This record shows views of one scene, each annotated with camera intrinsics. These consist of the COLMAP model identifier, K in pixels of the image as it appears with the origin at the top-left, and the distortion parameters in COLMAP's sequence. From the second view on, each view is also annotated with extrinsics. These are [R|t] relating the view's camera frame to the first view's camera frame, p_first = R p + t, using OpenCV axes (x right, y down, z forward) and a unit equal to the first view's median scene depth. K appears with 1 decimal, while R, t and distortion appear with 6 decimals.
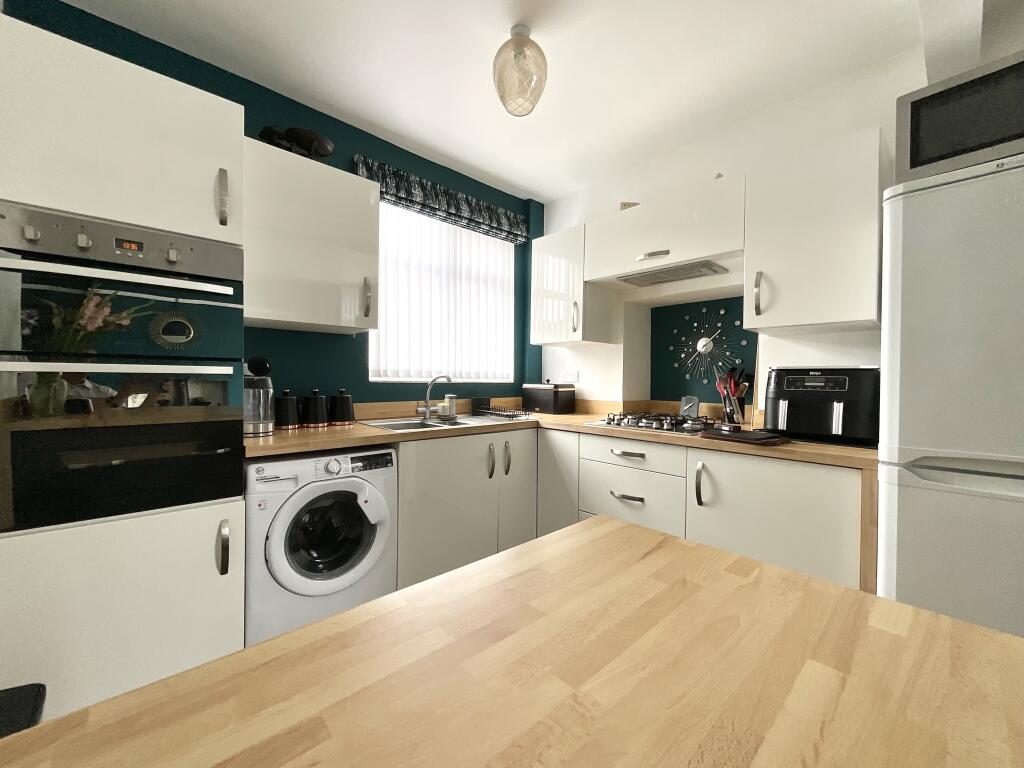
lens RADIAL K [[408.3, 0, 515.3], [0, 408.3, 382.4], [0, 0, 1]] dist [-0.001724, -0.000020]
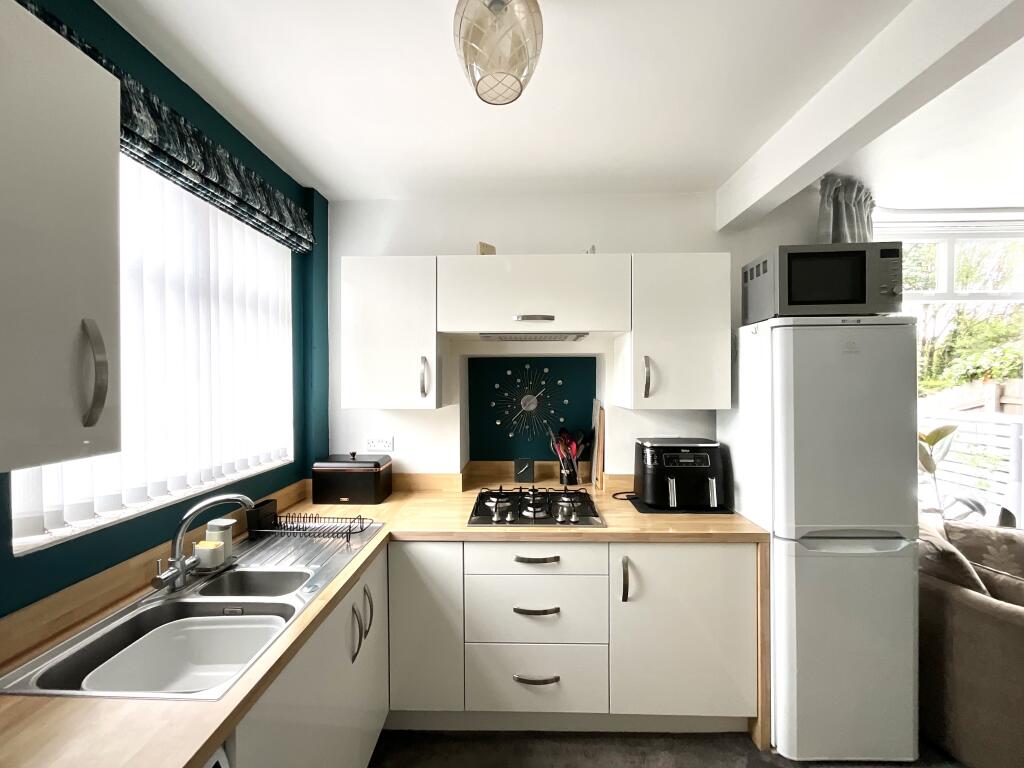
lens RADIAL K [[408.3, 0, 514.9], [0, 408.3, 385.4], [0, 0, 1]] dist [-0.001724, -0.000020]
pose [[0.700645, -0.018482, 0.713271, -0.276694], [0.019411, 0.999788, 0.006838, -0.149747], [-0.713246, 0.009054, 0.700855, 0.360343]]
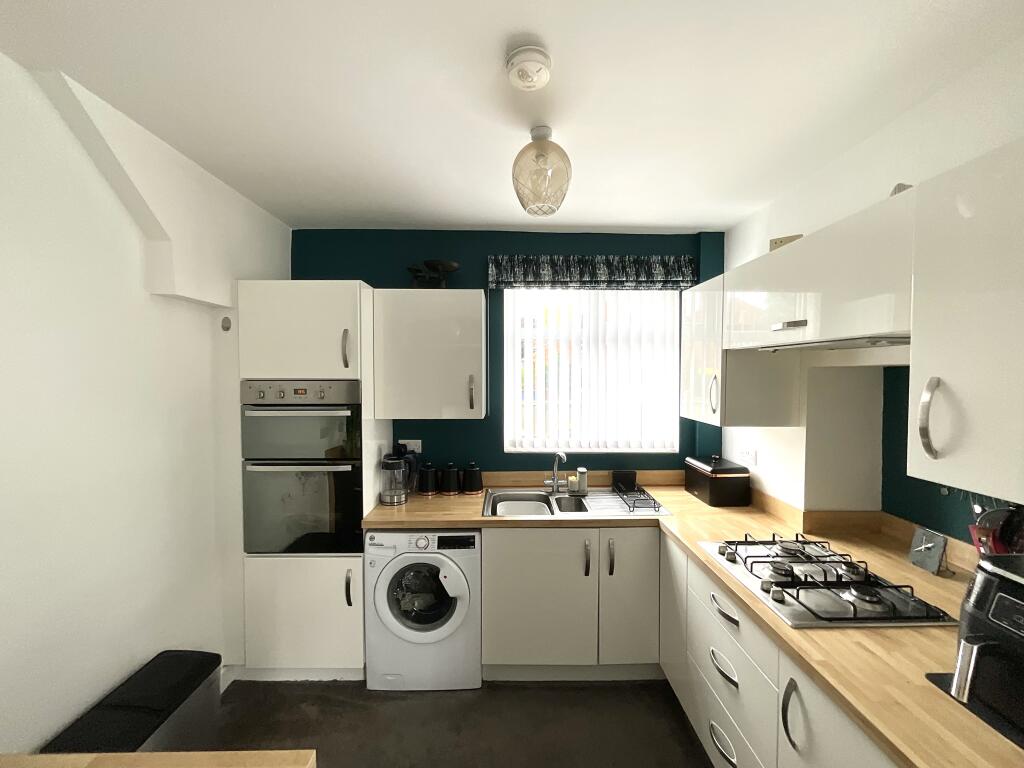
lens RADIAL K [[408.3, 0, 513.3], [0, 408.3, 386.1], [0, 0, 1]] dist [-0.001724, -0.000020]
pose [[0.747466, 0.011948, -0.664192, 0.379812], [-0.003026, 0.999889, 0.014581, -0.188863], [0.664293, -0.008889, 0.747420, 0.168564]]
